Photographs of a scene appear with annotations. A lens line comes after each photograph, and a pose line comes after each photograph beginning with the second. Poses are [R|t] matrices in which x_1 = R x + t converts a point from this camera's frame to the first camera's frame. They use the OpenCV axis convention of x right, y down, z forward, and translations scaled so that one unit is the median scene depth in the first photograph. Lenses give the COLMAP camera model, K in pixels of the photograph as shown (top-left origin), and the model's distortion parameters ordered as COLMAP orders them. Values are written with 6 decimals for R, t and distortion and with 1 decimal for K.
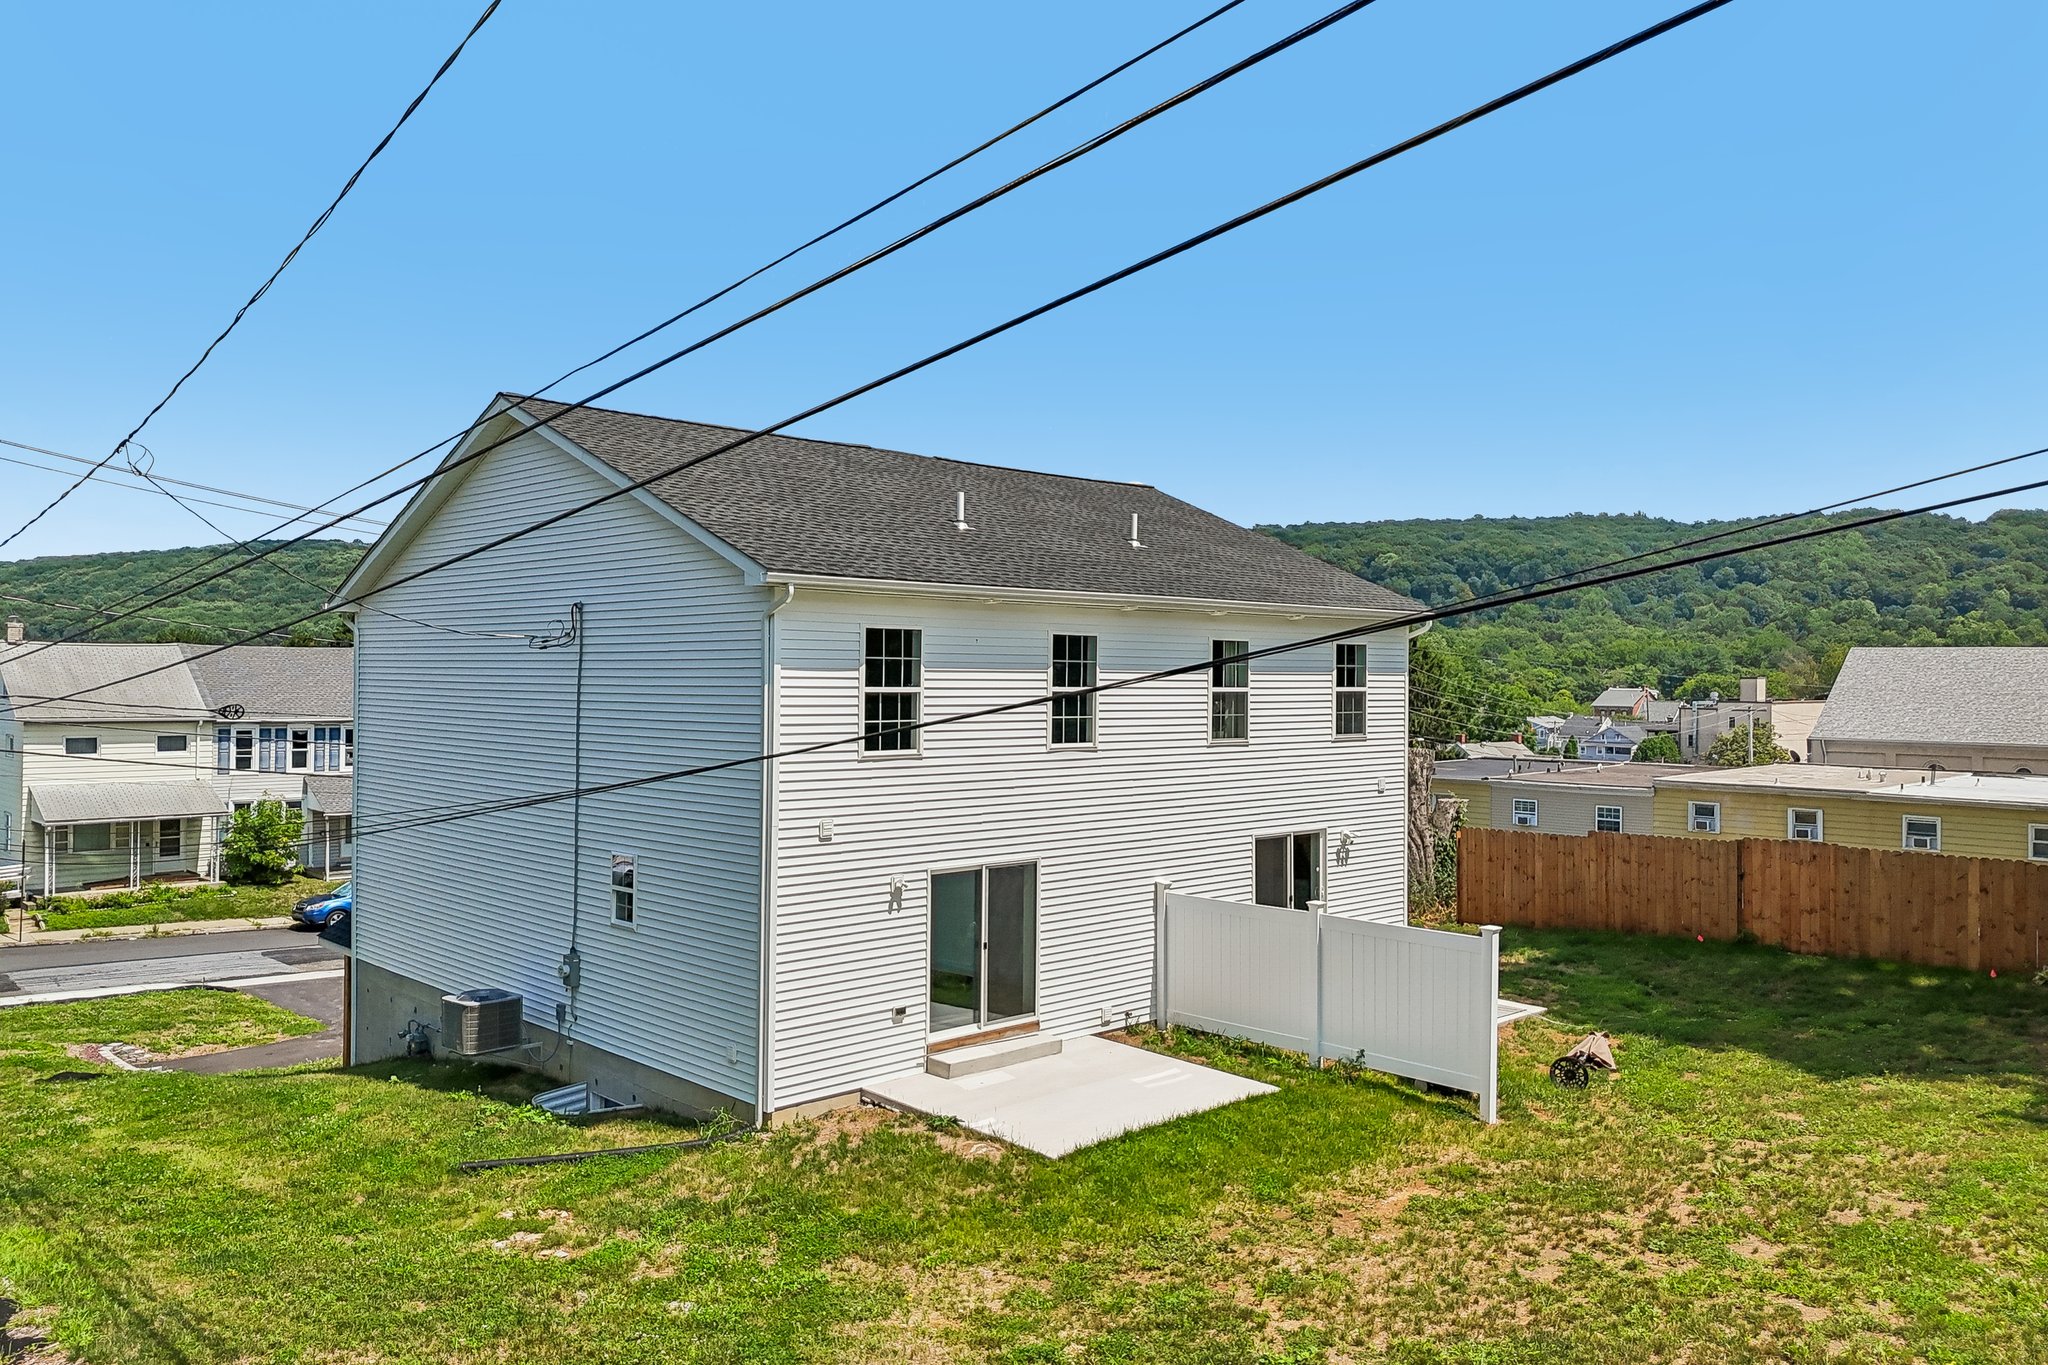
lens RADIAL K [[1472.4, 0, 1024.0], [0, 1472.4, 682.5], [0, 0, 1]] dist [0.104103, -0.005162]
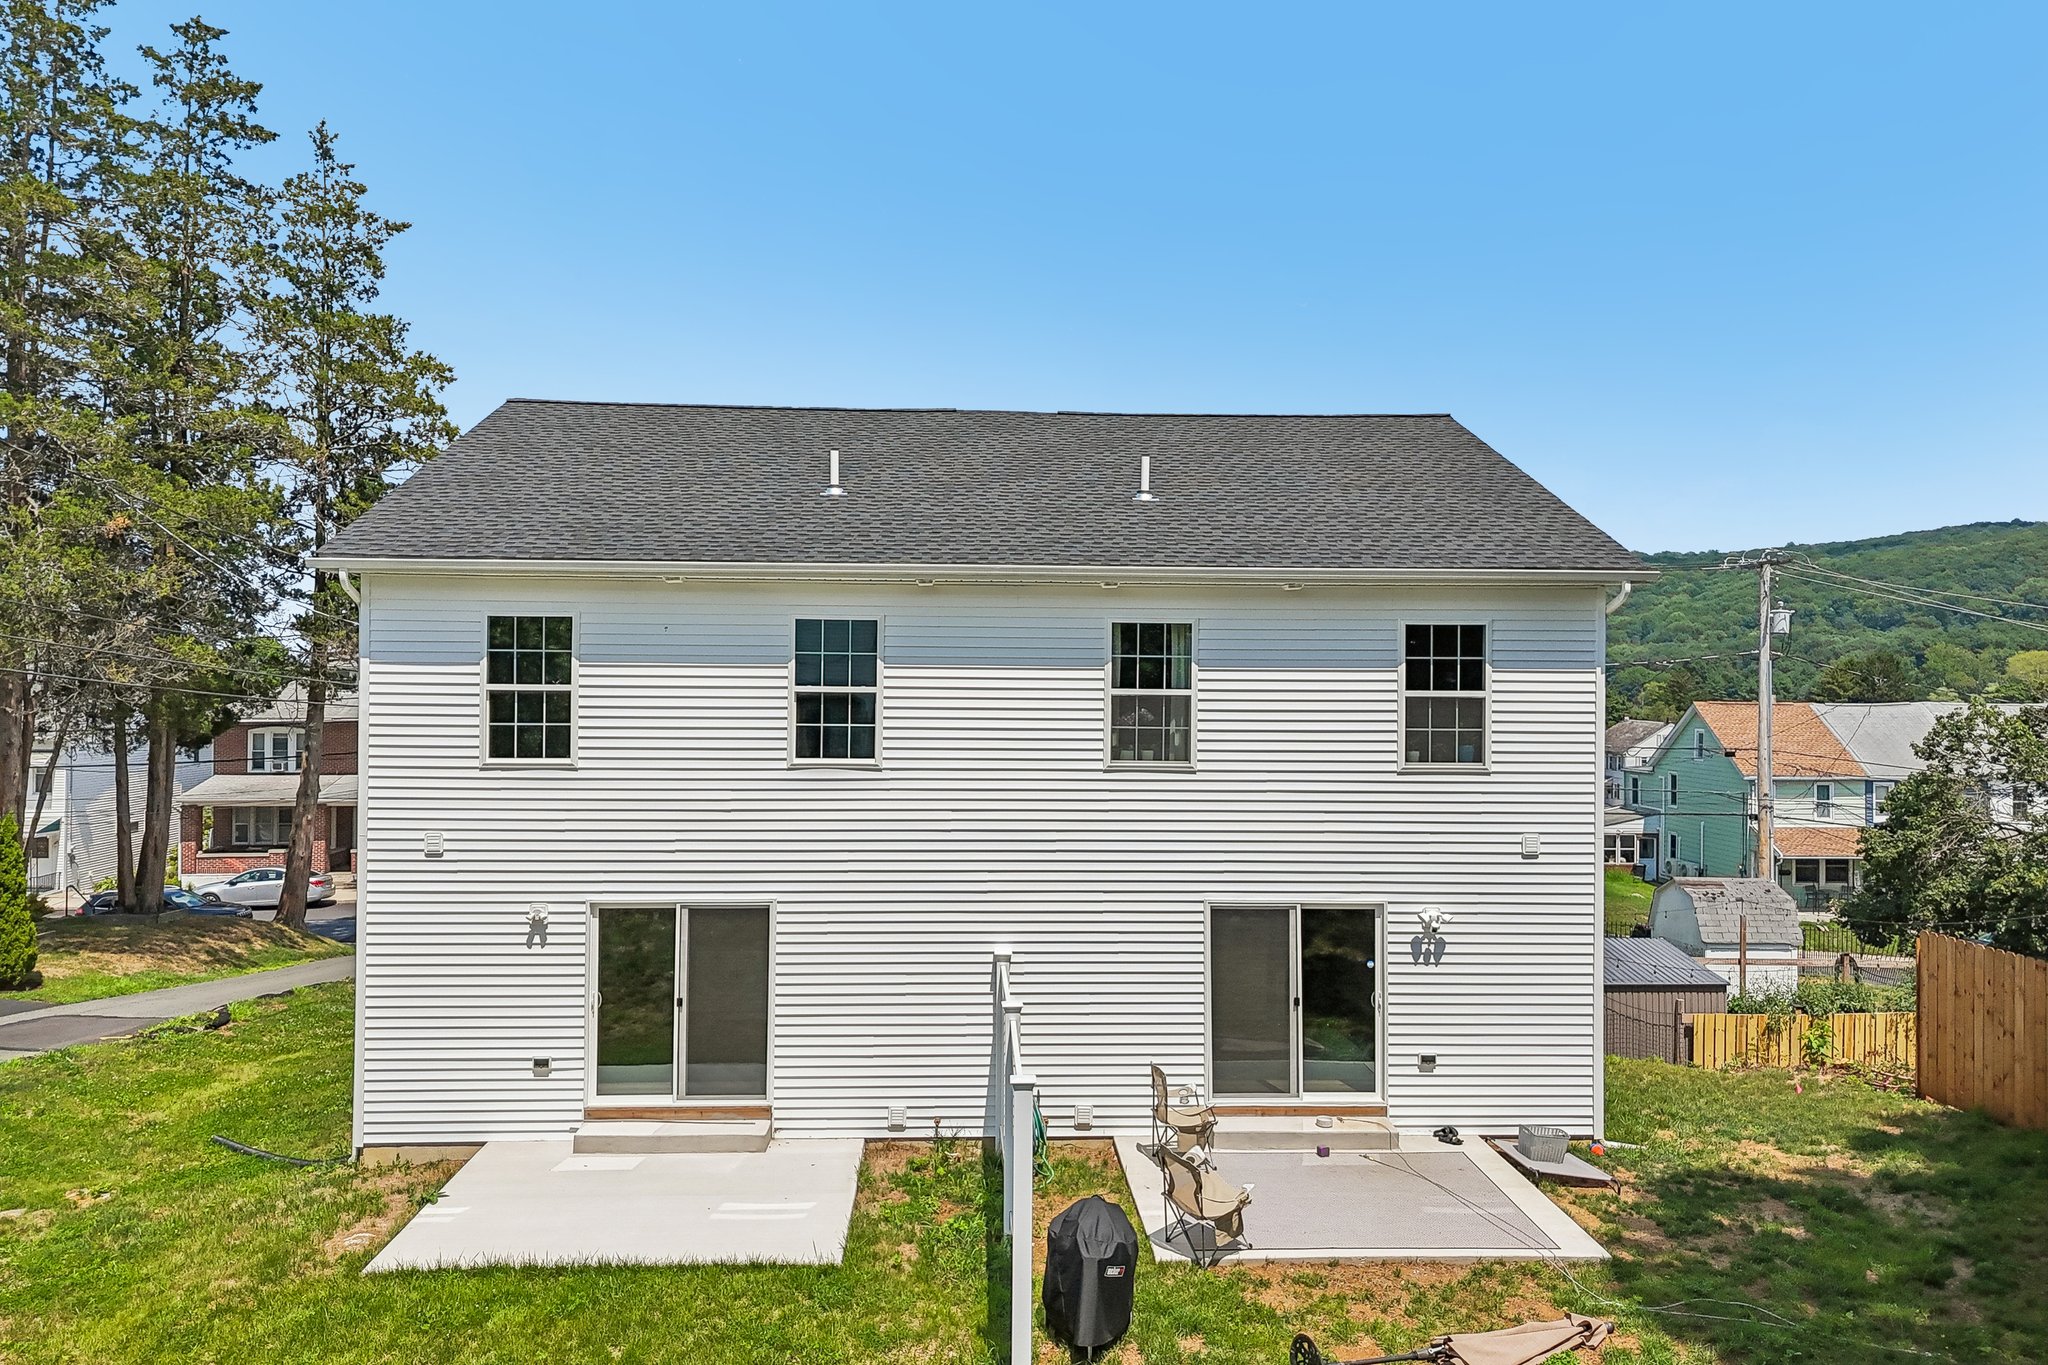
lens RADIAL K [[1330.0, 0, 1024.0], [0, 1330.0, 682.5], [0, 0, 1]] dist [0.043190, -0.002628]
pose [[0.754647, 0.001936, -0.656128, 0.517819], [-0.004290, 0.999989, -0.001983, 0.001808], [0.656117, 0.004312, 0.754647, 0.486363]]
